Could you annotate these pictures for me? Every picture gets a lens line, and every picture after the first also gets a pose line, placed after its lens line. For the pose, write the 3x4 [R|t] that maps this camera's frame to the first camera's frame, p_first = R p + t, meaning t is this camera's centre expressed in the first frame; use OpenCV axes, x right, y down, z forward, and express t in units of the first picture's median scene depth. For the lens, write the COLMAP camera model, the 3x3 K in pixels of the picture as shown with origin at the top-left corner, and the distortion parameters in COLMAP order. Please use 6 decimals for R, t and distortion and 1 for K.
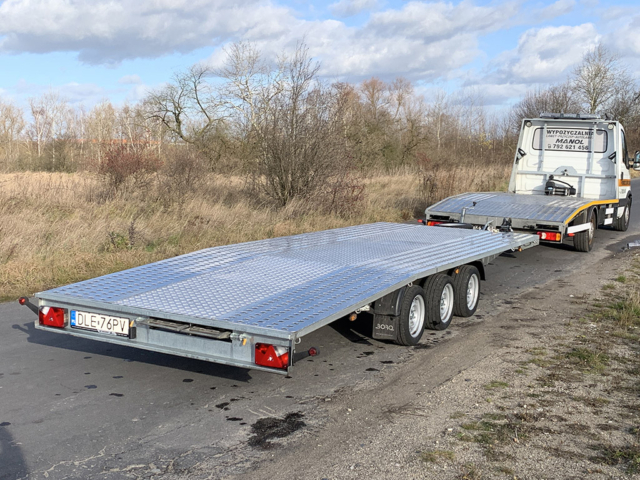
lens RADIAL K [[881.0, 0, 320.0], [0, 881.0, 240.0], [0, 0, 1]] dist [0.014706, 0.024292]
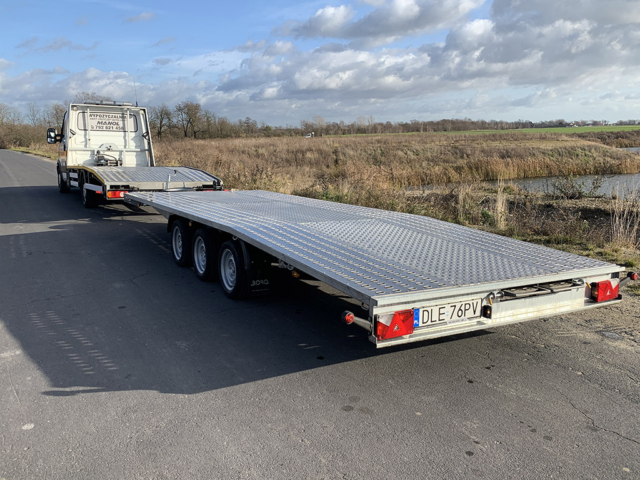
lens RADIAL K [[581.1, 0, 320.0], [0, 581.1, 240.0], [0, 0, 1]] dist [0.004353, 0.005060]
pose [[0.518361, -0.159963, 0.840068, -0.291024], [0.100339, 0.986941, 0.126016, -0.021442], [-0.849255, 0.018970, 0.527642, 0.308645]]
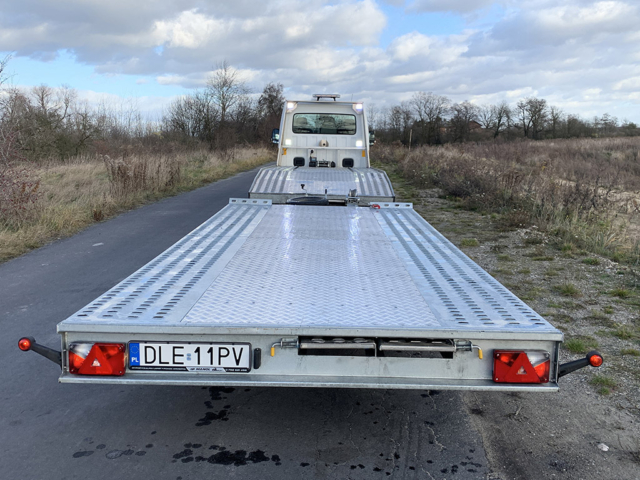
lens RADIAL K [[648.8, 0, 320.0], [0, 648.8, 240.0], [0, 0, 1]] dist [0.005943, 0.011184]
pose [[0.881739, -0.090939, 0.462889, -0.142579], [0.071242, 0.995659, 0.059902, -0.003632], [-0.466327, -0.019841, 0.884390, 0.209281]]
